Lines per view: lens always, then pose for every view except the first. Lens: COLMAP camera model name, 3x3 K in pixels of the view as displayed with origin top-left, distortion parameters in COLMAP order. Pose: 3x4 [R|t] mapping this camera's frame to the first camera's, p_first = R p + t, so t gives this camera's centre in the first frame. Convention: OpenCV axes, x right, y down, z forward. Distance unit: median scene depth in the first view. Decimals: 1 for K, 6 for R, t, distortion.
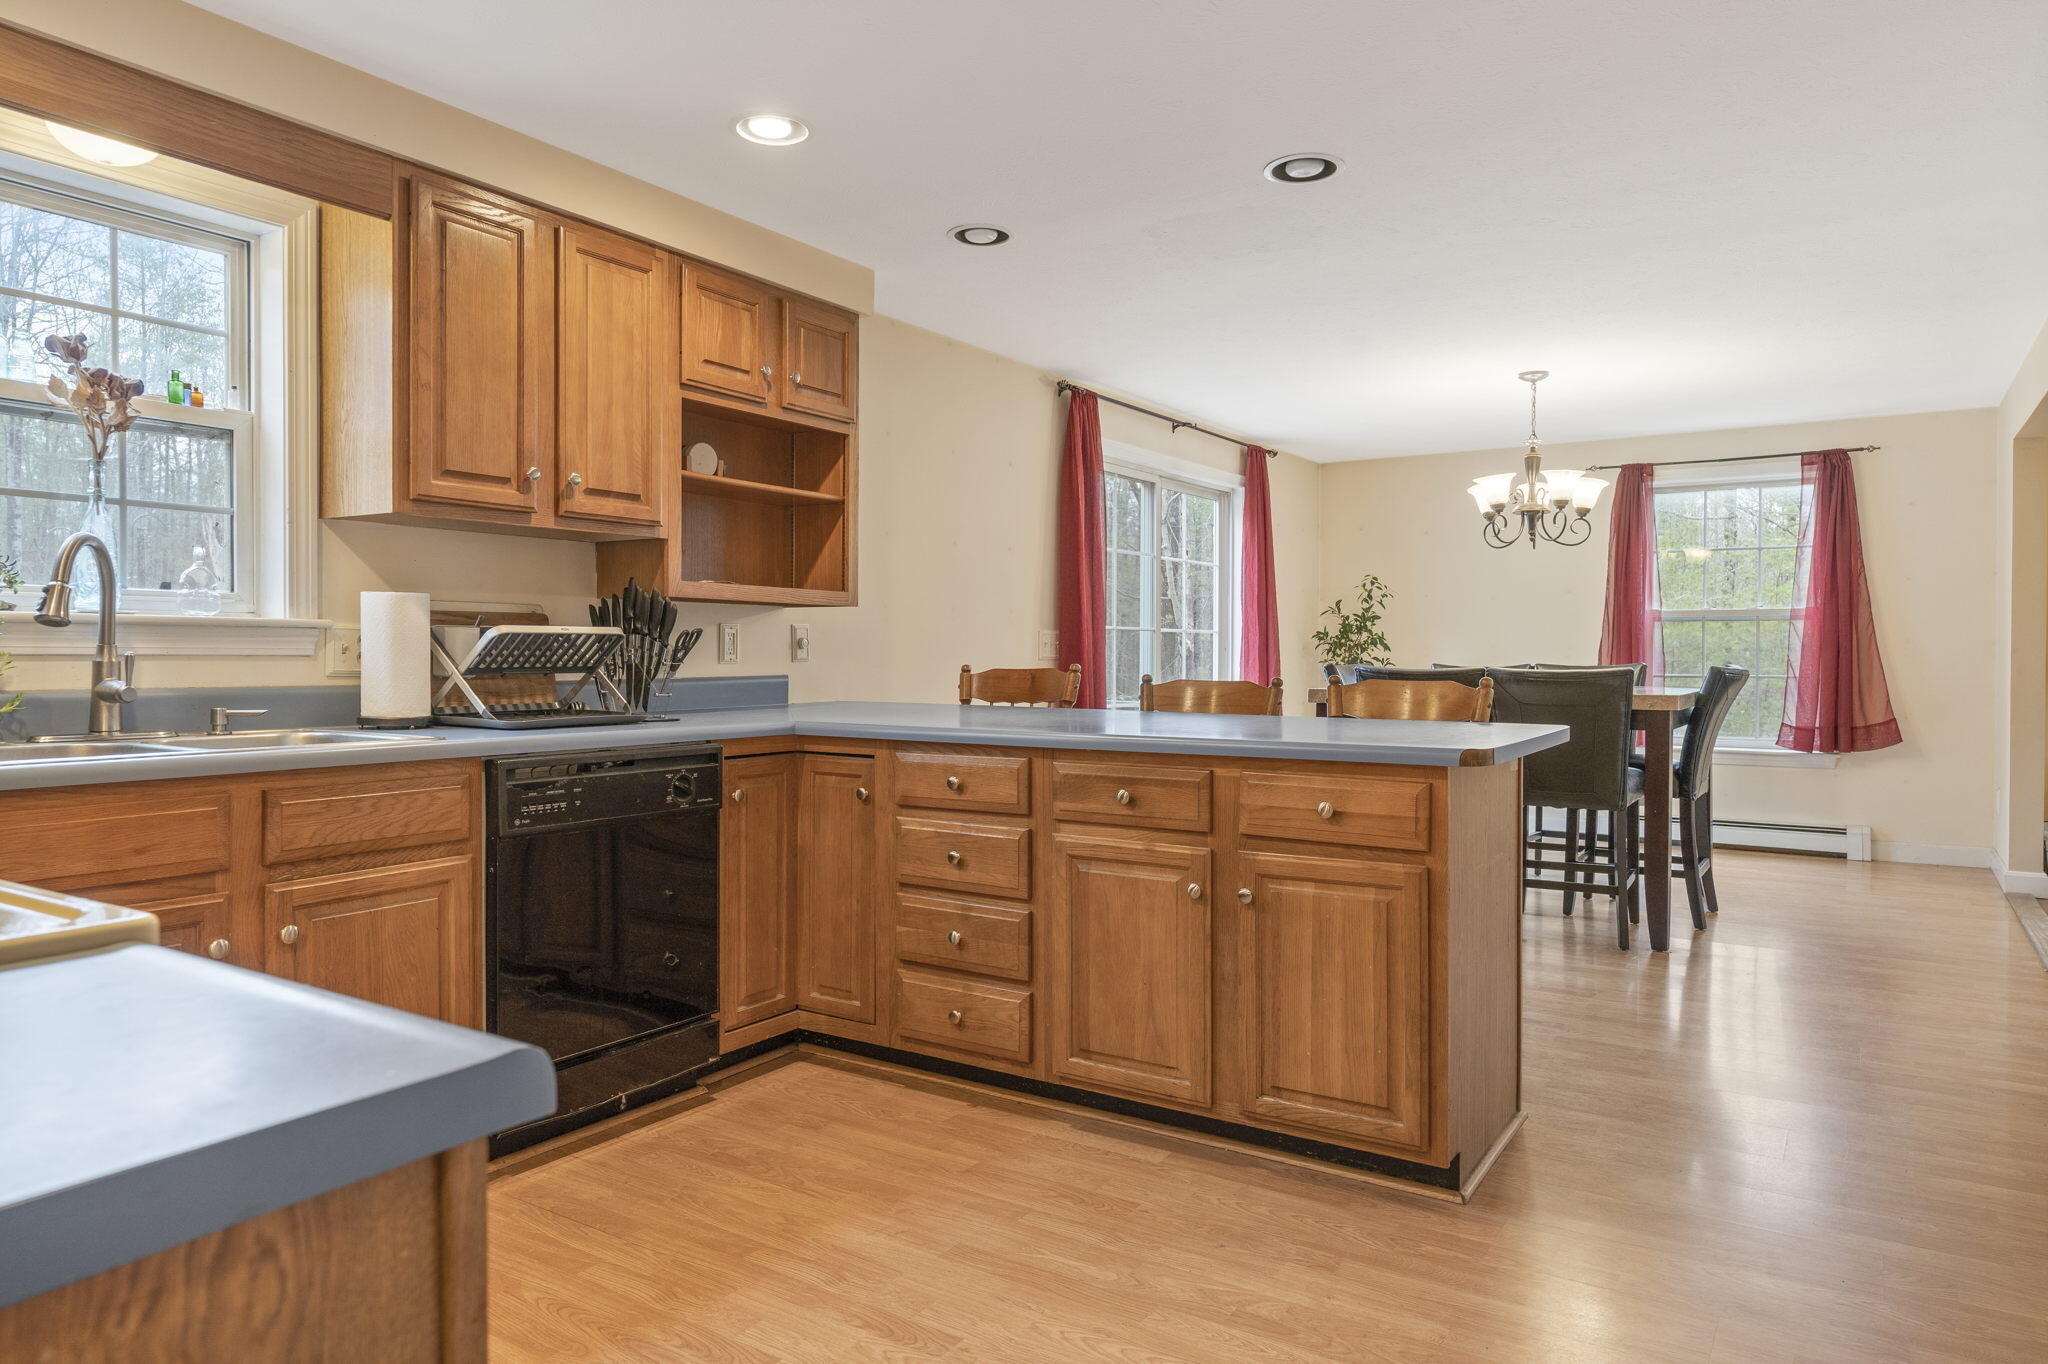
lens RADIAL K [[1275.6, 0, 1019.9], [0, 1275.6, 665.5], [0, 0, 1]] dist [0.001375, 0.000698]
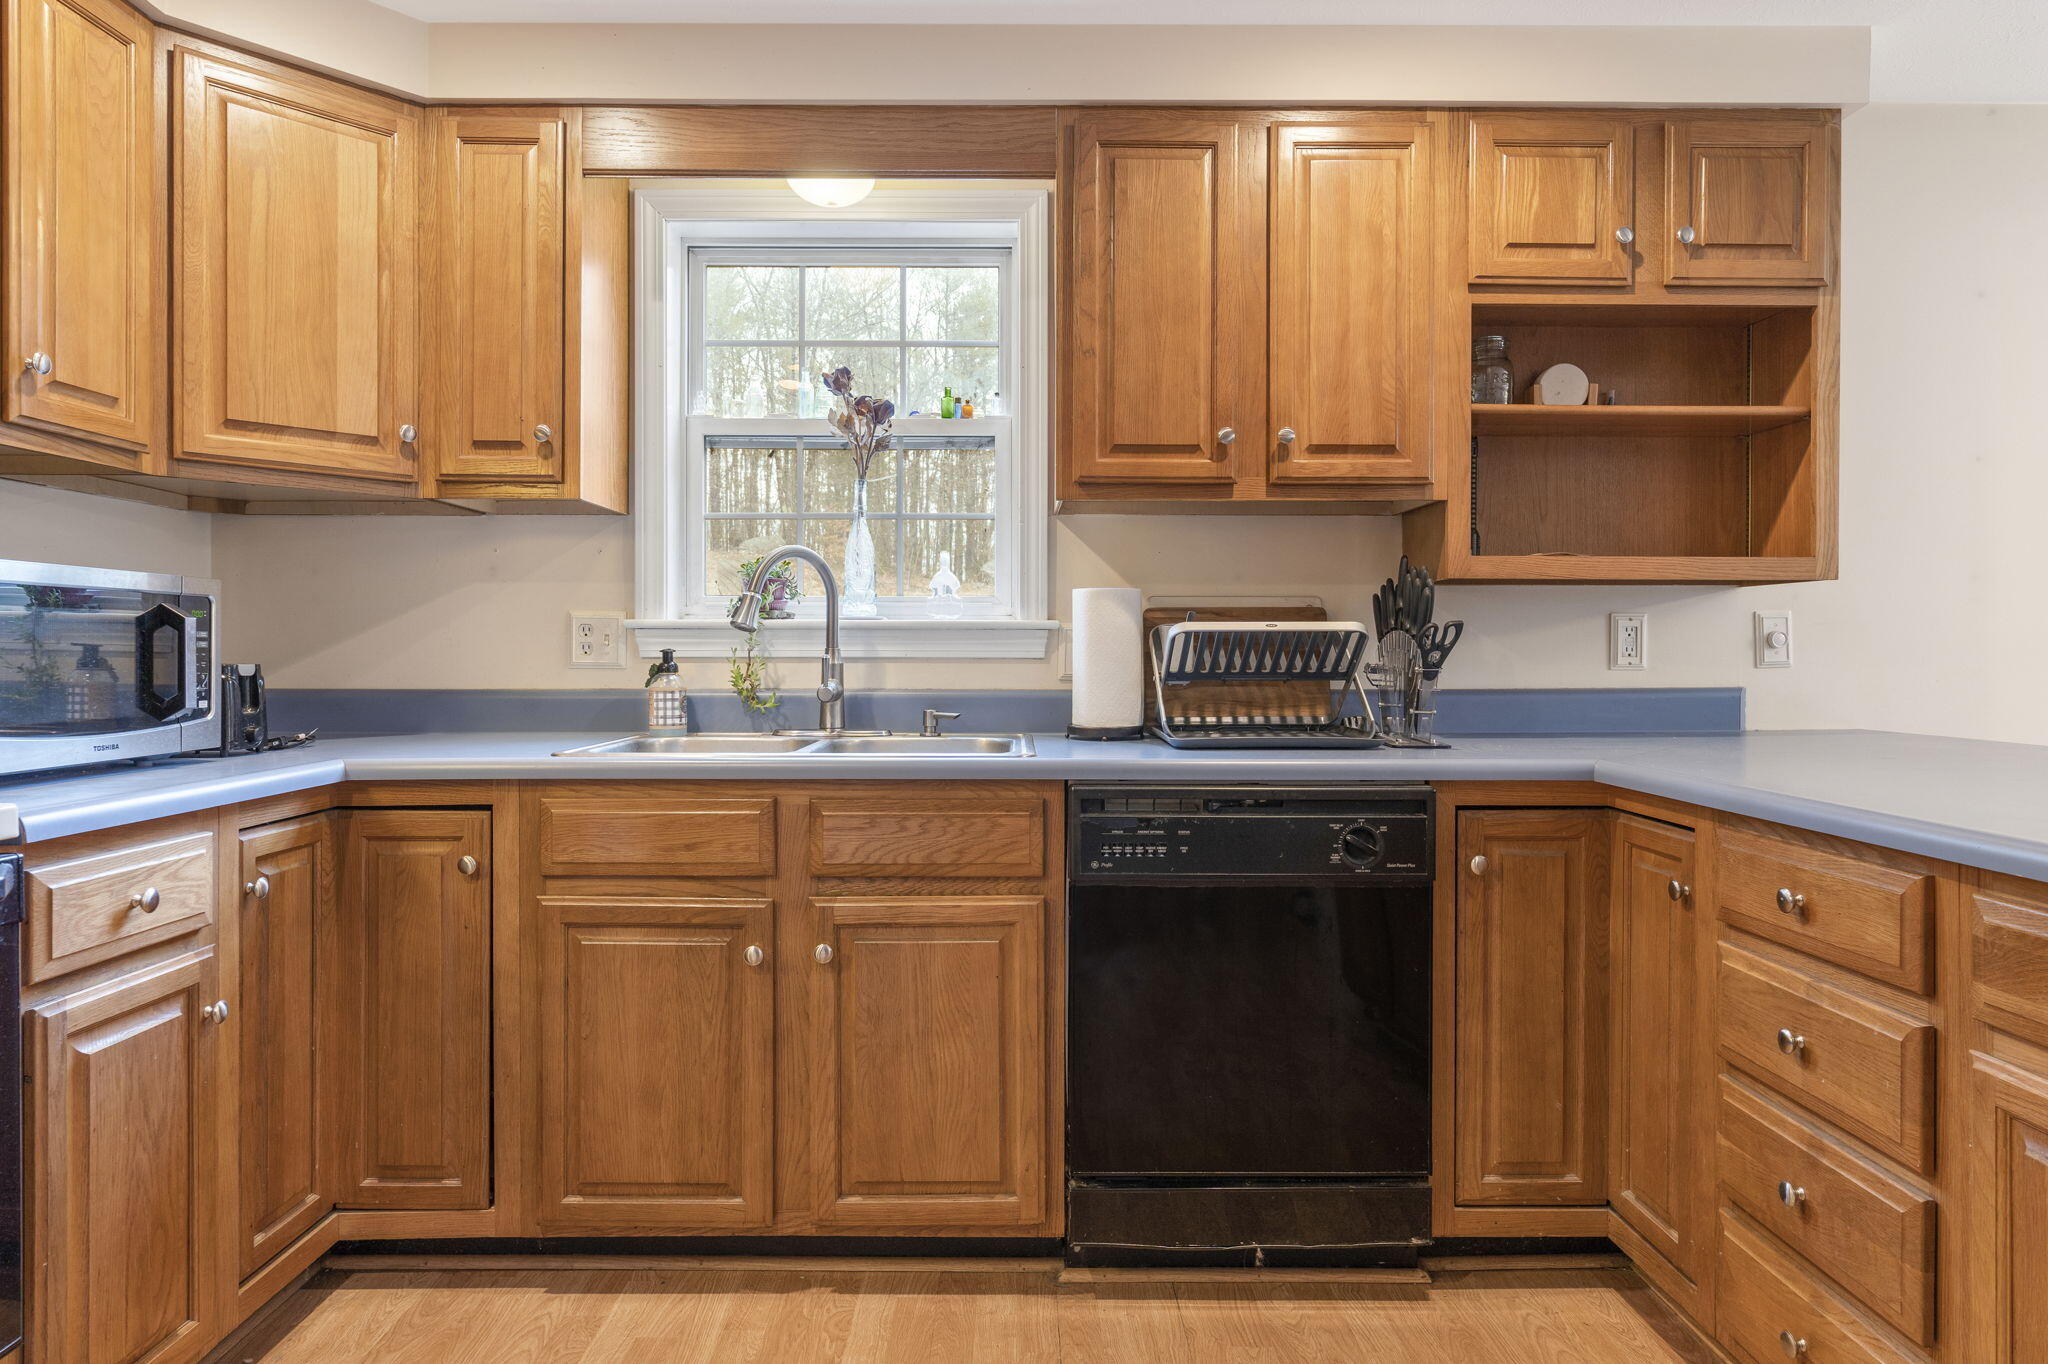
lens RADIAL K [[1215.5, 0, 1030.6], [0, 1215.5, 656.5], [0, 0, 1]] dist [-0.004831, -0.000185]
pose [[0.557233, 0.000634, -0.830356, 0.178916], [-0.007073, 0.999967, -0.003983, -0.004706], [0.830326, 0.008092, 0.557219, 0.428799]]
